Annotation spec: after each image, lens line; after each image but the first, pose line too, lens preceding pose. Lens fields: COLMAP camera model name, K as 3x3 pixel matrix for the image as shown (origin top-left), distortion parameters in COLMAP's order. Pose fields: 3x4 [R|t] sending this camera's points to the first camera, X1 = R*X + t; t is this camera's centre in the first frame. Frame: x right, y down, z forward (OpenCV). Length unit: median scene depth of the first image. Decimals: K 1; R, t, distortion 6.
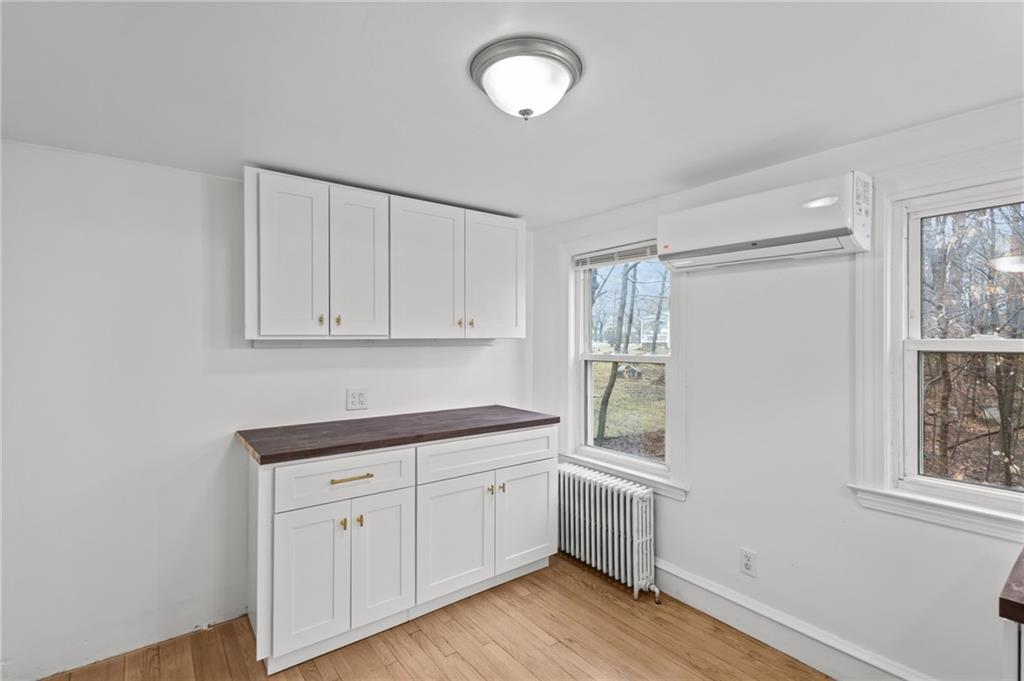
lens RADIAL K [[471.0, 0, 510.3], [0, 471.0, 339.7], [0, 0, 1]] dist [0.008173, -0.001307]
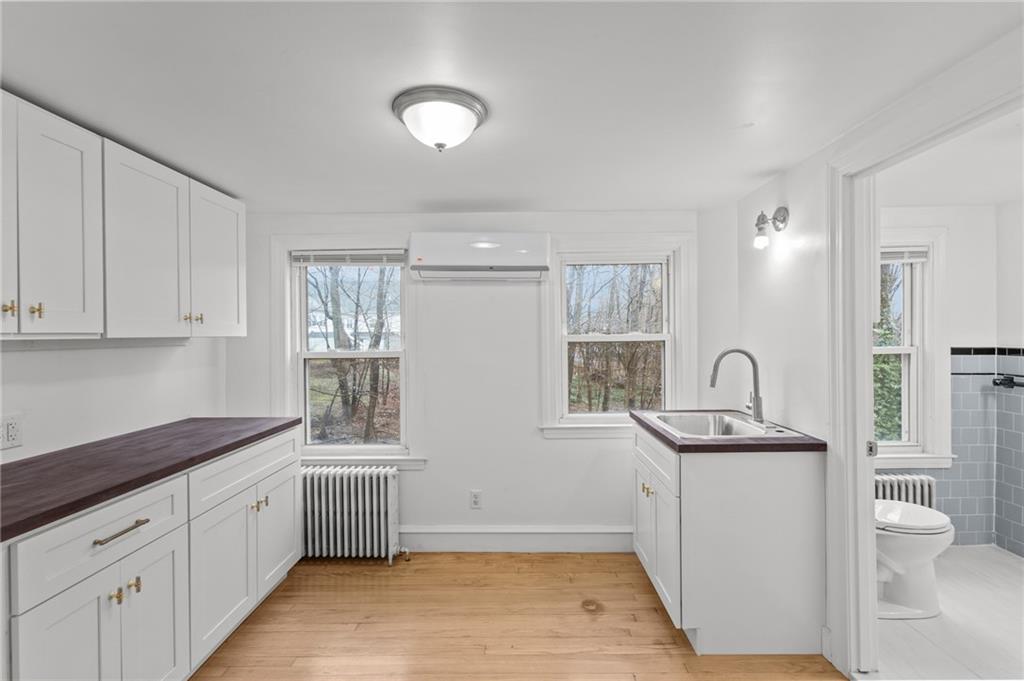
lens RADIAL K [[471.0, 0, 508.7], [0, 471.0, 340.5], [0, 0, 1]] dist [0.008173, -0.001307]
pose [[0.622115, -0.013027, 0.782818, -0.440792], [0.009547, 0.999913, 0.009053, 0.000743], [-0.782868, 0.001842, 0.622185, 0.069899]]
